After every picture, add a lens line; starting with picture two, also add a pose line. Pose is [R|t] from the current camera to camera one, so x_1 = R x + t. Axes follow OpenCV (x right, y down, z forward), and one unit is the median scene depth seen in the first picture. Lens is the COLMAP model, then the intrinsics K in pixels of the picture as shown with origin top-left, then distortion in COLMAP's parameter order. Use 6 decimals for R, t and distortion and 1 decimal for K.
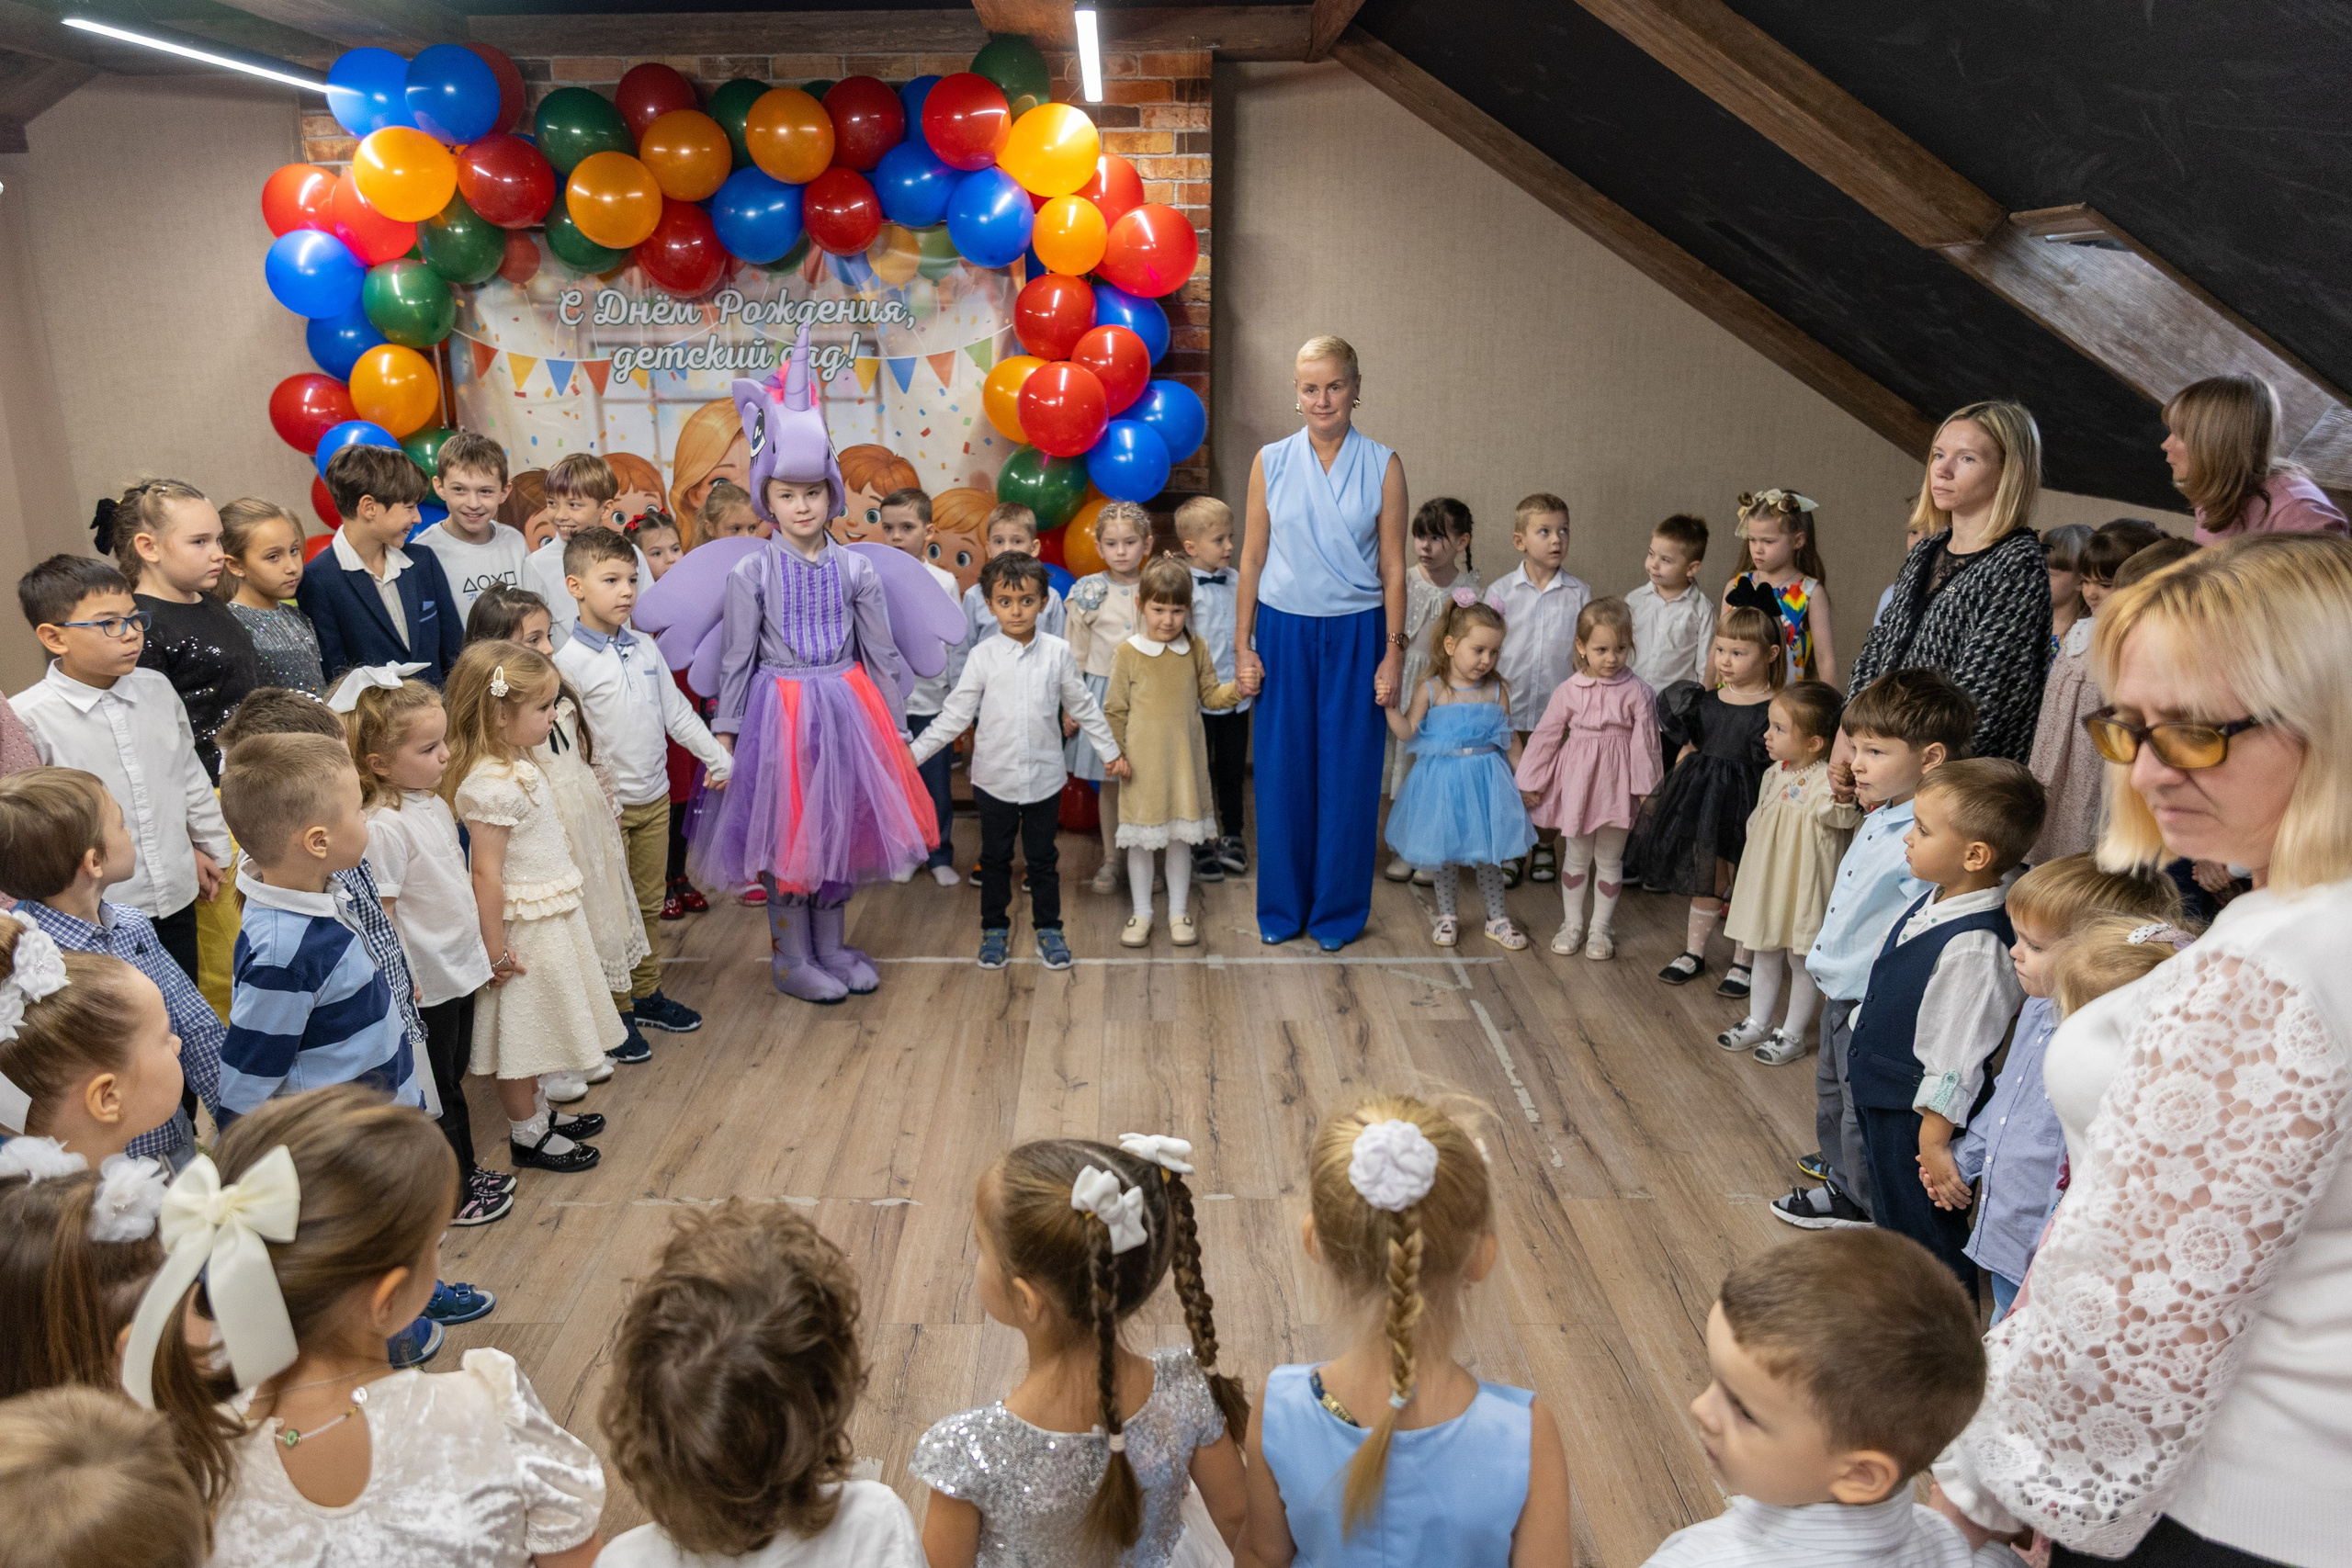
lens RADIAL K [[1685.0, 0, 1110.5], [0, 1685.0, 825.2], [0, 0, 1]] dist [0.004885, 0.004233]
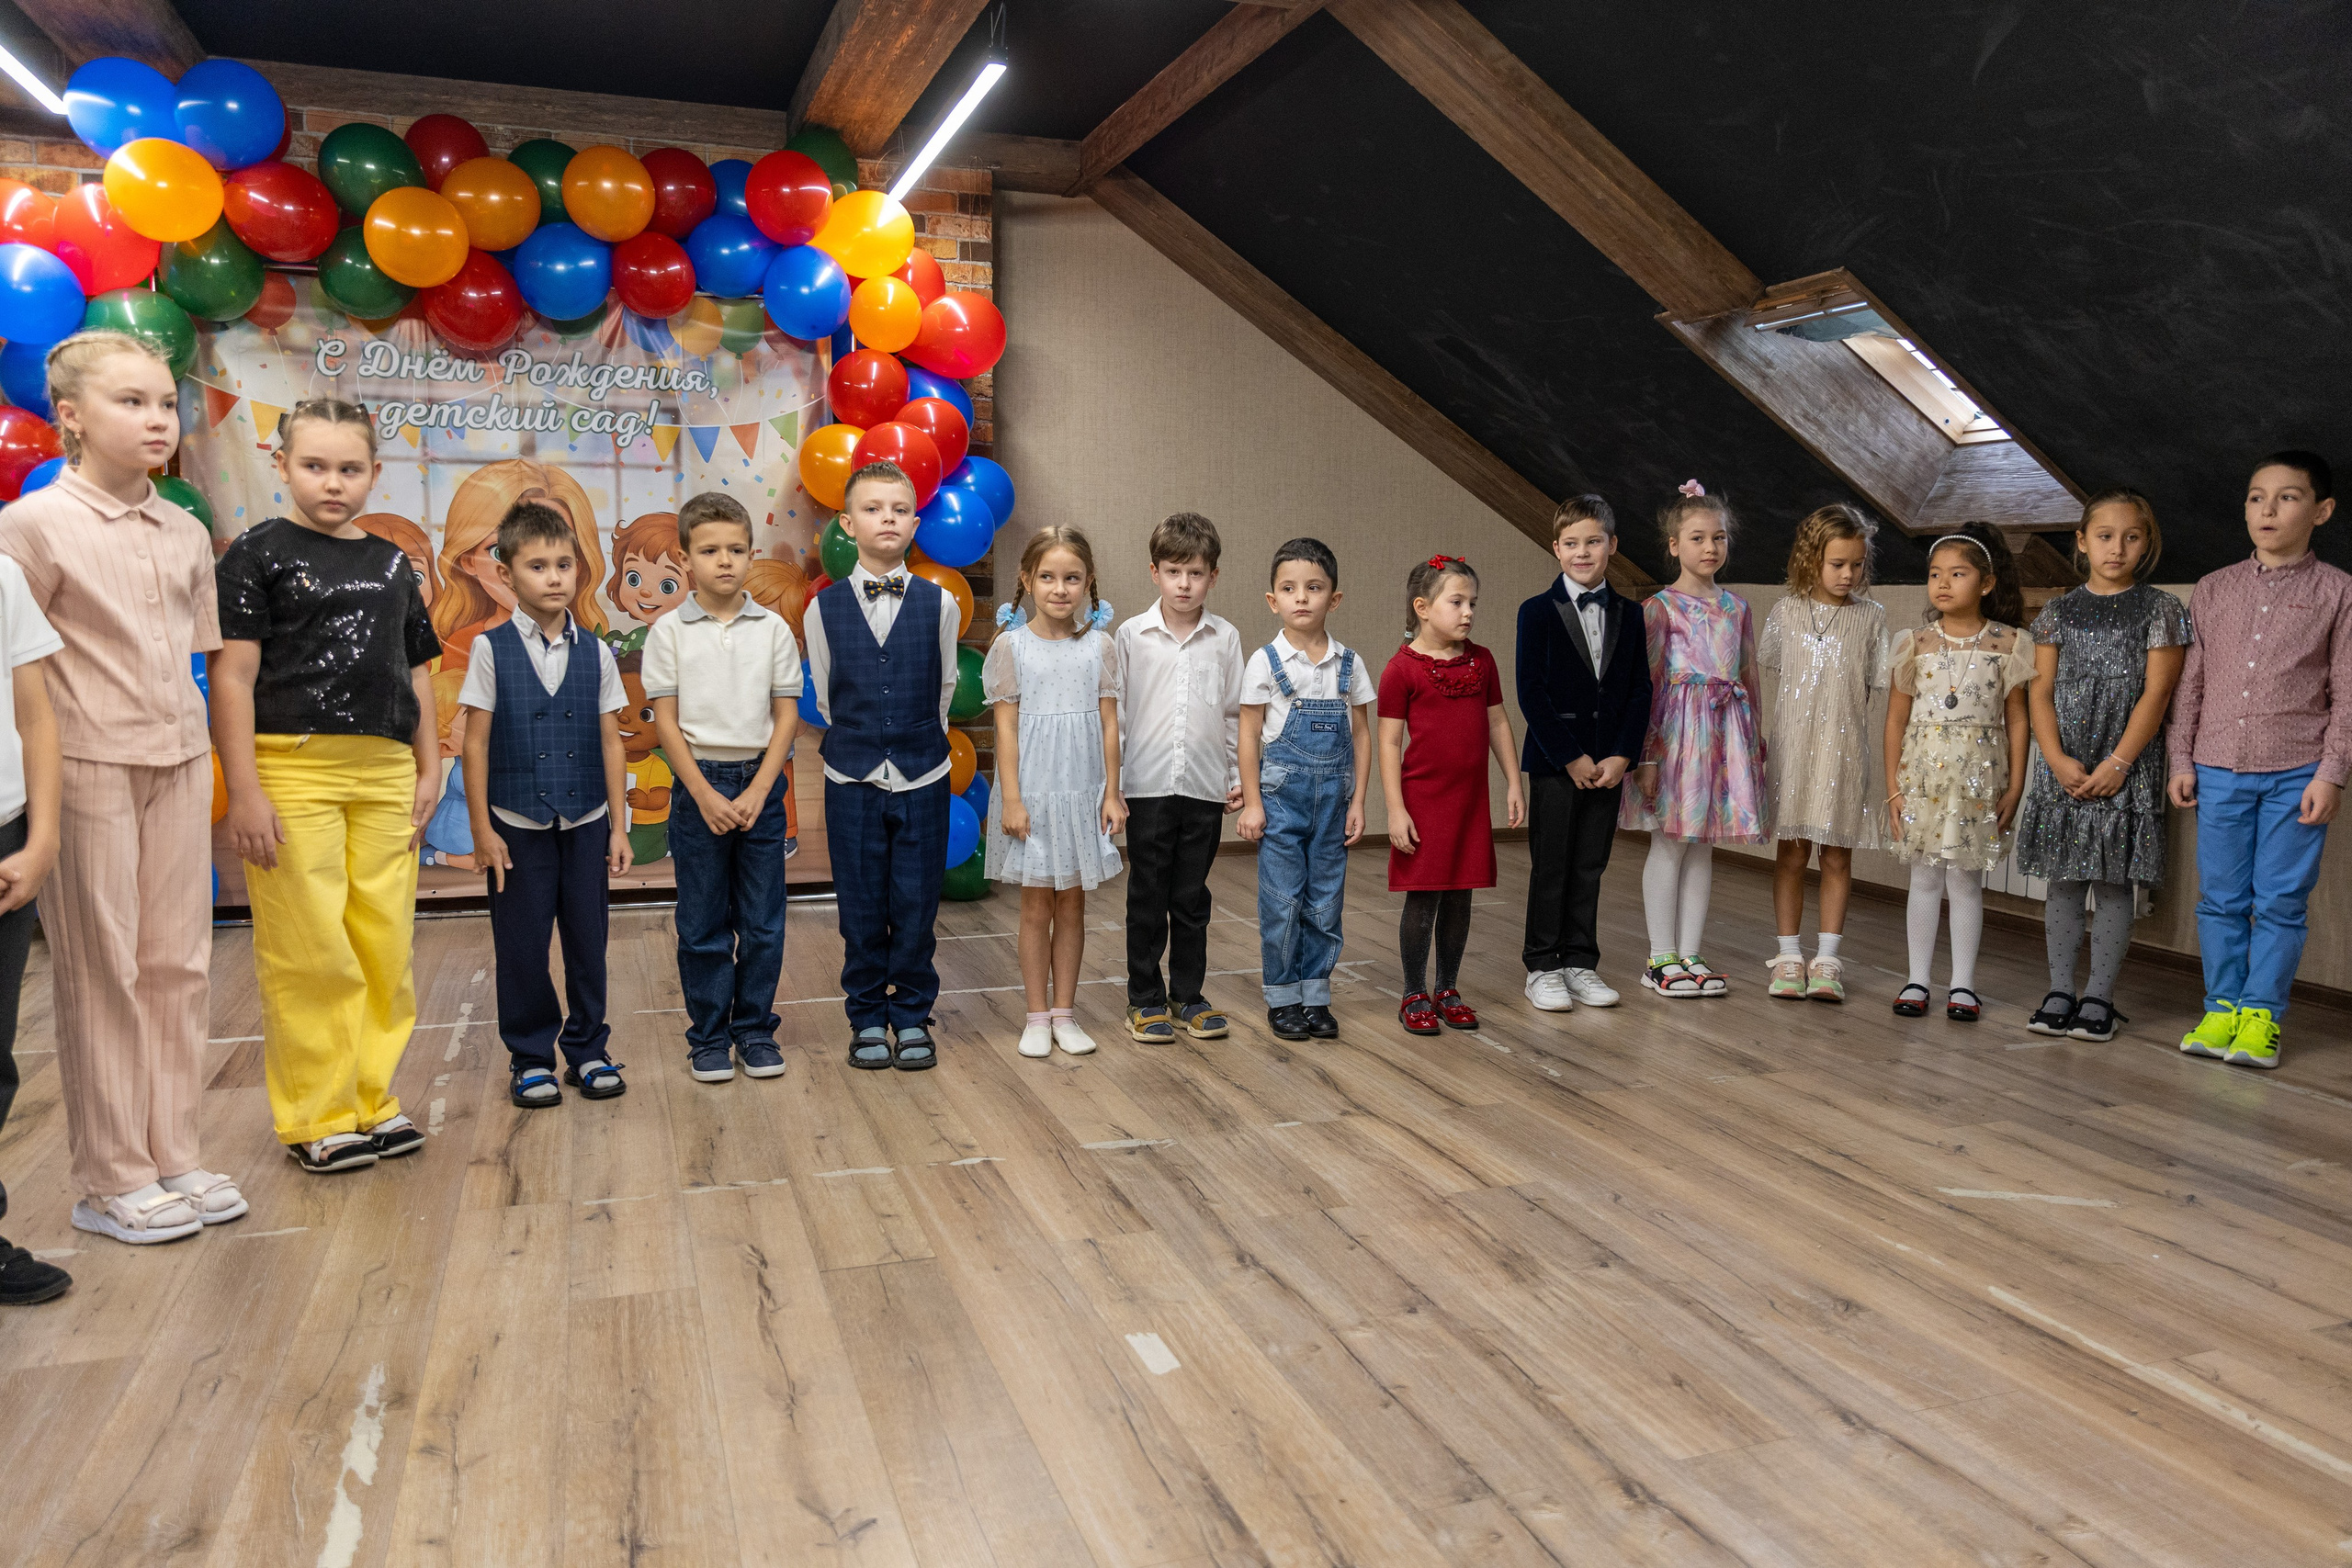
lens RADIAL K [[1668.6, 0, 1176.9], [0, 1668.6, 782.7], [0, 0, 1]] dist [-0.000581, -0.002643]
pose [[0.938580, -0.022215, 0.344346, -0.205484], [0.081635, 0.983892, -0.159037, 0.105887], [-0.335266, 0.177380, 0.925275, 0.040809]]
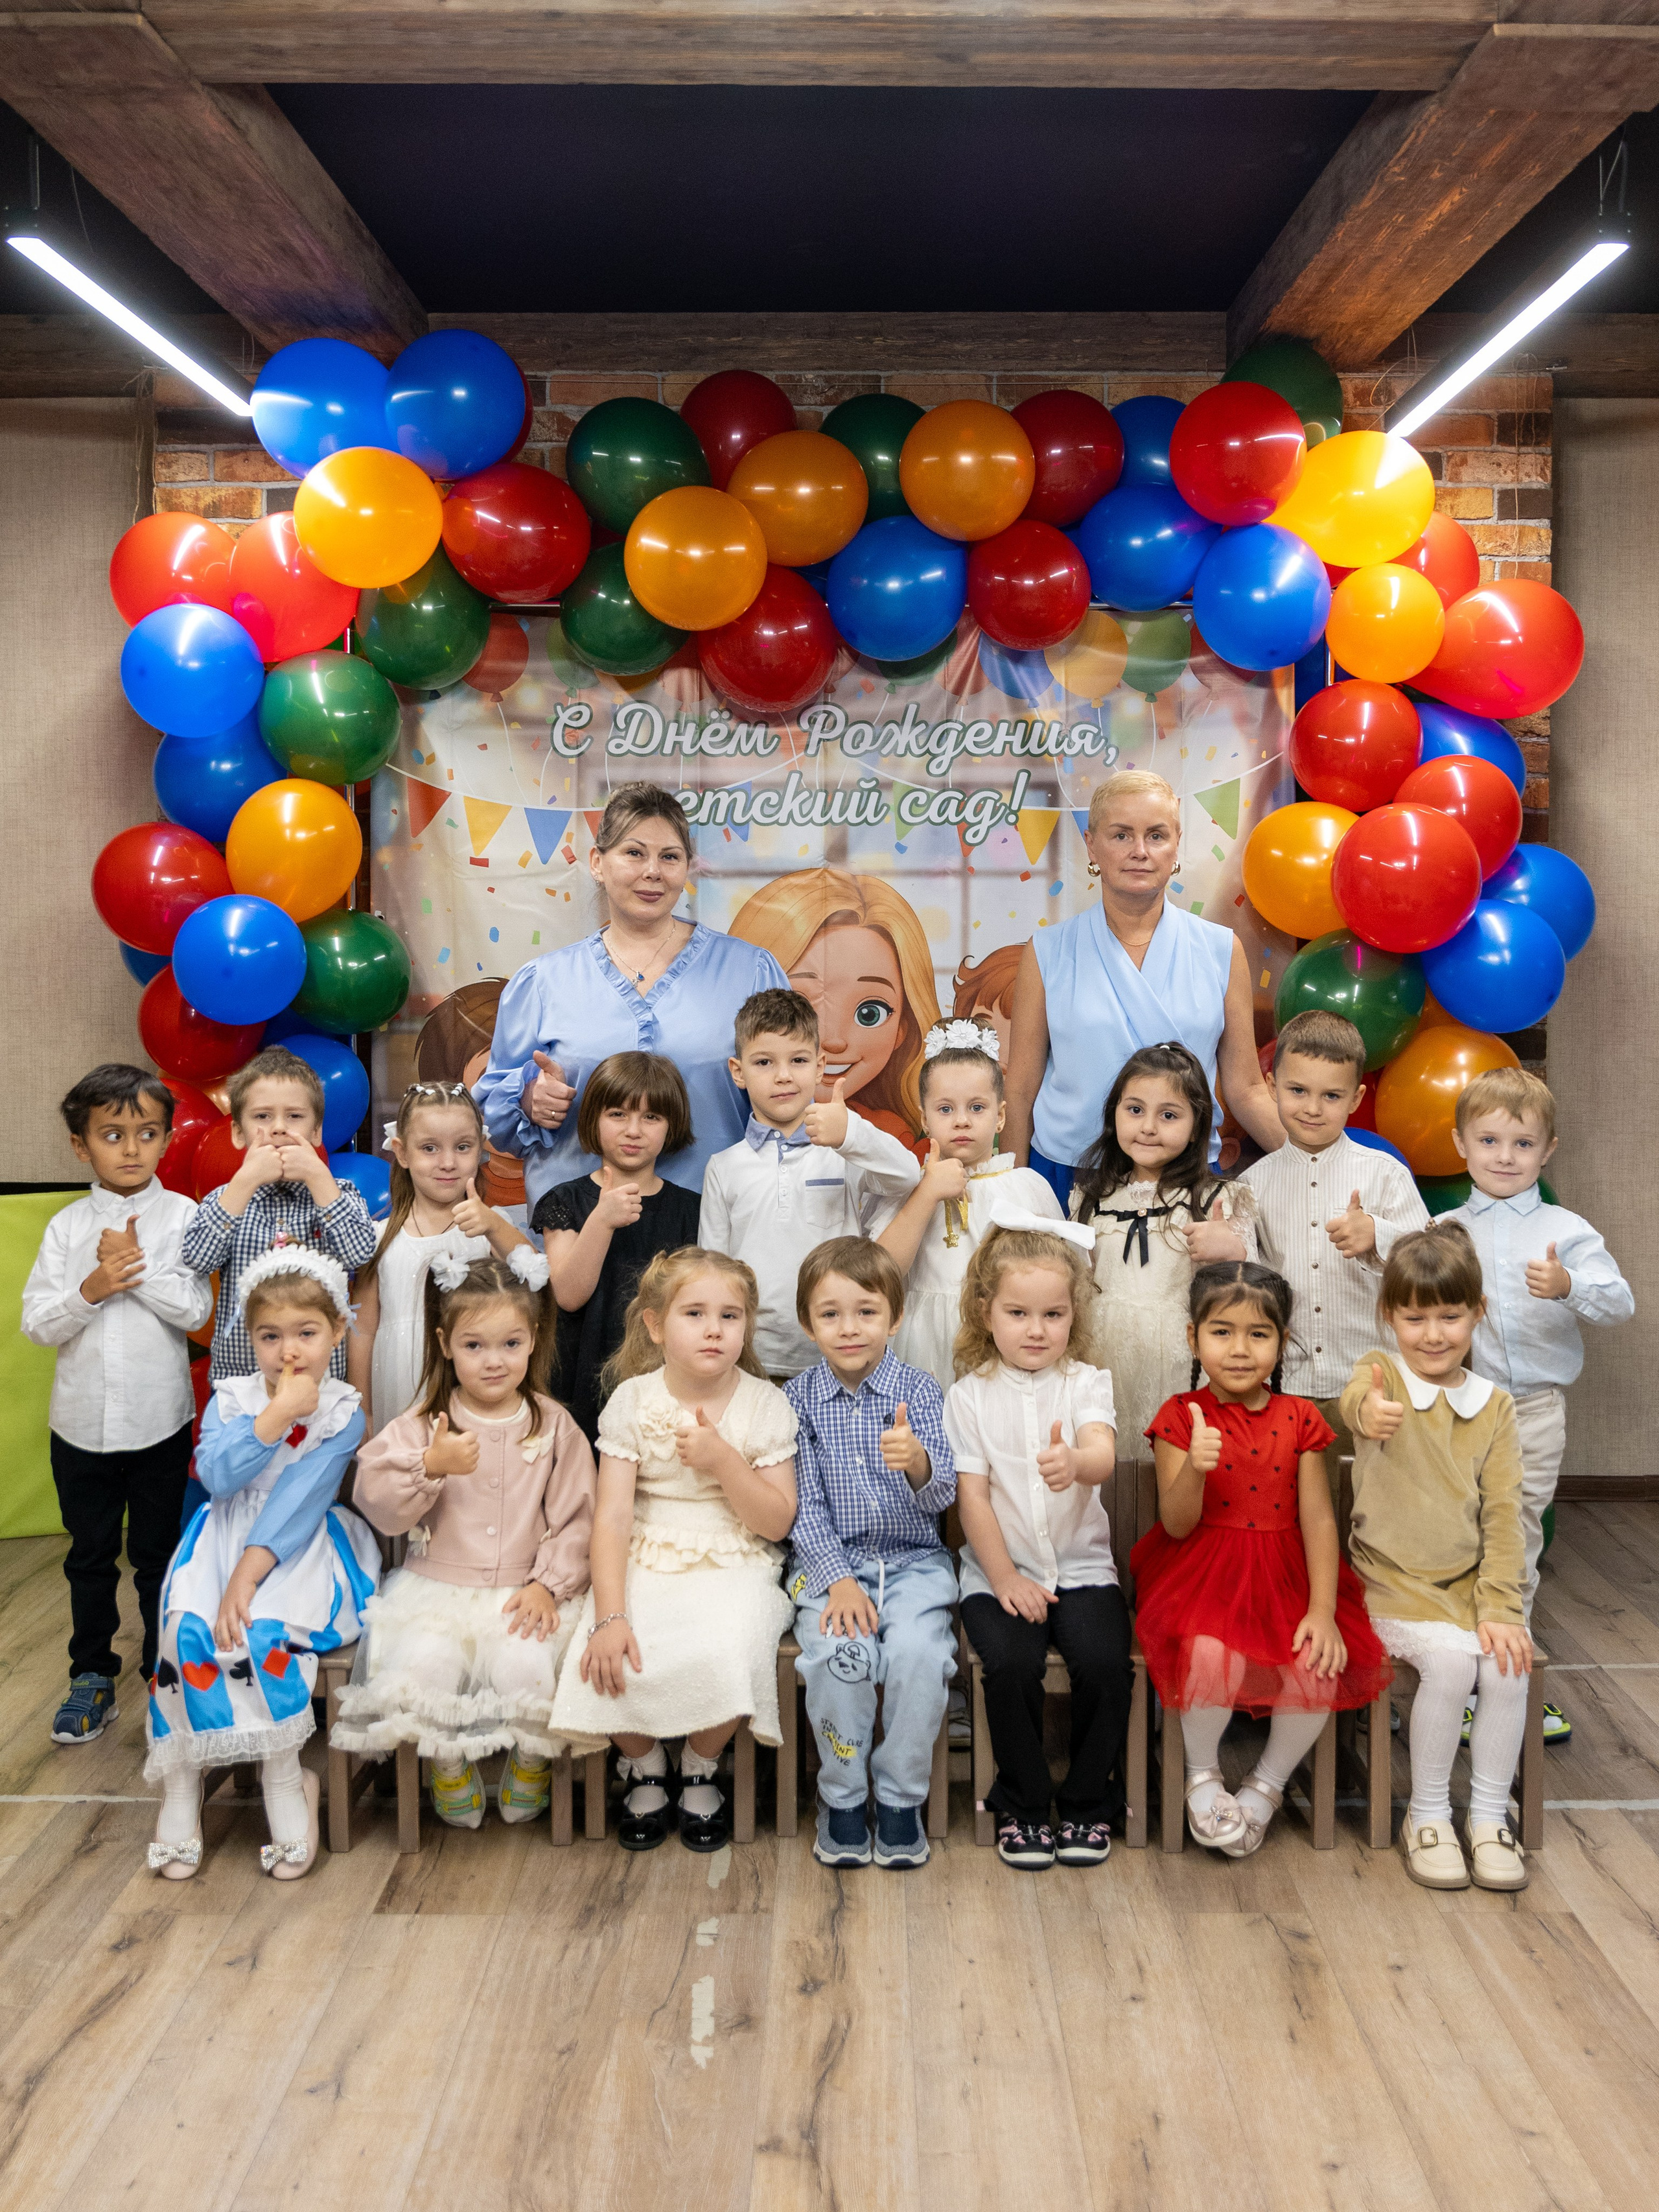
lens RADIAL K [[2515.5, 0, 876.8], [0, 2515.5, 994.3], [0, 0, 1]] dist [-0.009018, 0.000000]
pose [[0.999703, 0.006936, 0.023359, -0.227574], [-0.000970, 0.969204, -0.246256, 0.021435], [-0.024348, 0.246160, 0.968923, 0.108458]]
